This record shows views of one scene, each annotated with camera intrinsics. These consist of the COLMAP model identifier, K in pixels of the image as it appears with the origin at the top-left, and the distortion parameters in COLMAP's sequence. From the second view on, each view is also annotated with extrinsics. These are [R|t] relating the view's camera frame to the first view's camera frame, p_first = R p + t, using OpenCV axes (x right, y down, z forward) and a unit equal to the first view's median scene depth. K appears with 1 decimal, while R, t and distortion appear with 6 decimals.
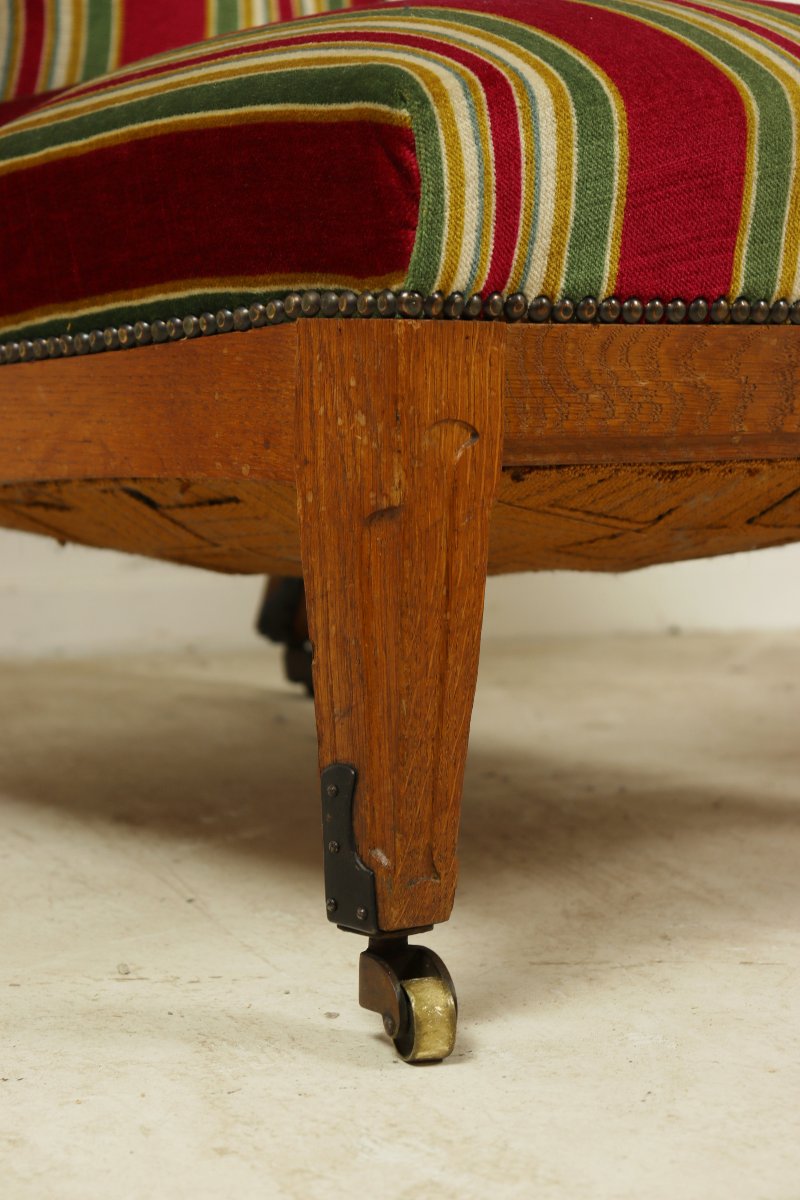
lens RADIAL K [[2721.7, 0, 397.1], [0, 2721.7, 591.1], [0, 0, 1]] dist [0.374701, 0.000000]
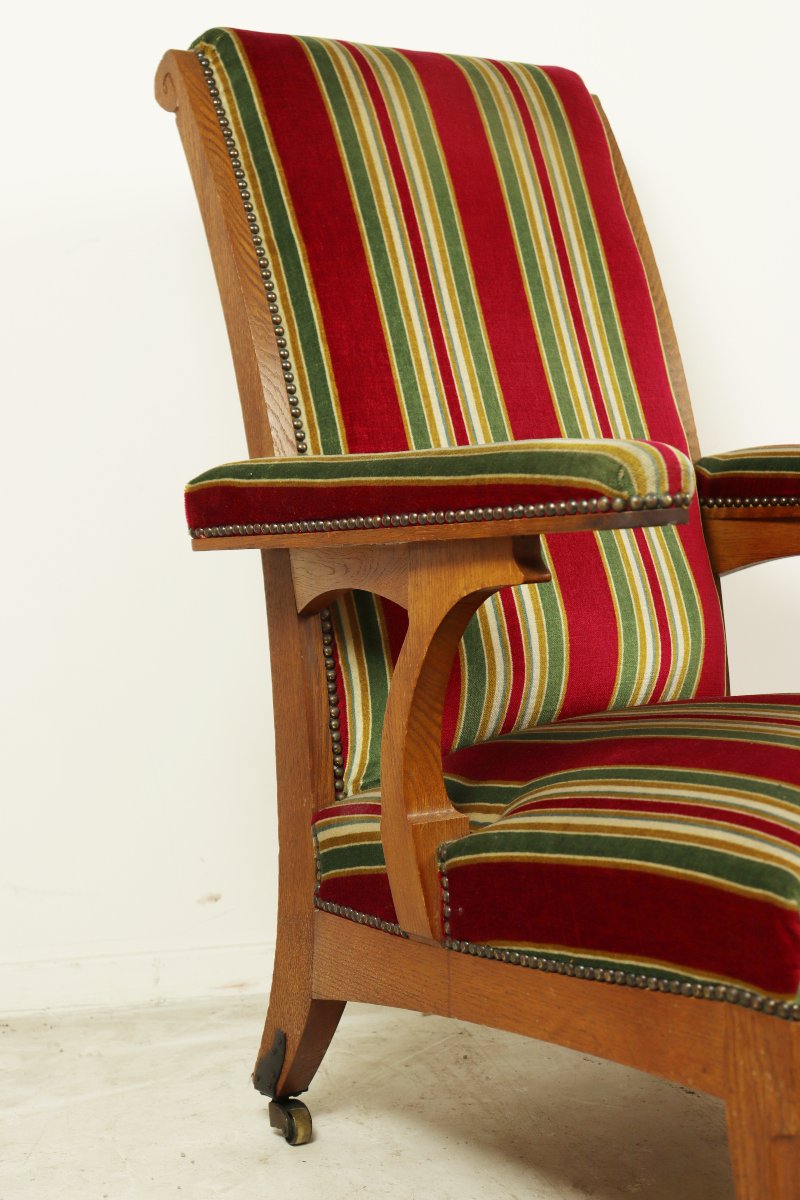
lens RADIAL K [[1950.5, 0, 390.8], [0, 1950.5, 590.5], [0, 0, 1]] dist [0.164561, 0.000000]
pose [[0.992153, -0.009837, -0.124645, -0.085732], [0.006996, 0.999706, -0.023213, -0.323486], [0.124836, 0.022159, 0.991930, -0.216936]]
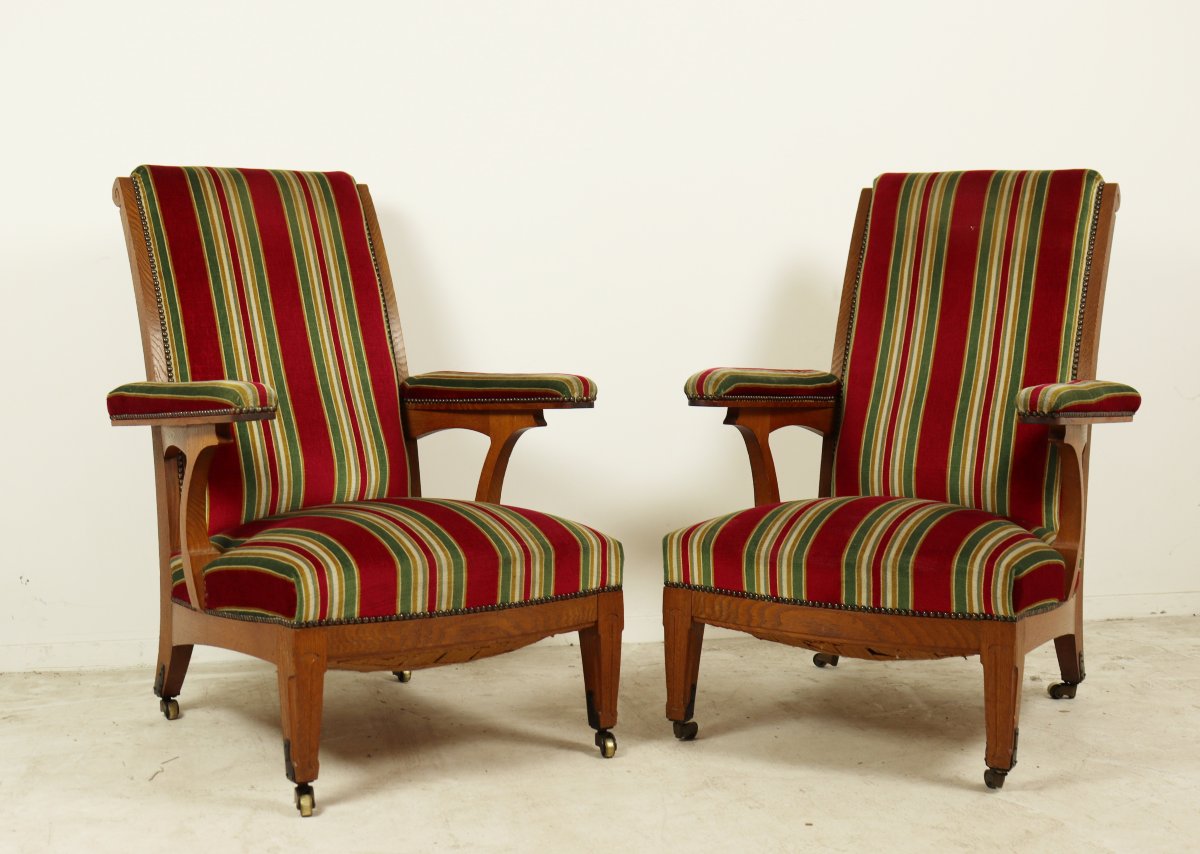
lens RADIAL K [[1699.6, 0, 556.1], [0, 1699.6, 421.6], [0, 0, 1]] dist [0.023871, 0.000000]
pose [[0.985013, -0.003689, -0.172441, 0.776151], [-0.001966, 0.999466, -0.032611, -0.309964], [0.172469, 0.032461, 0.984480, -1.328910]]
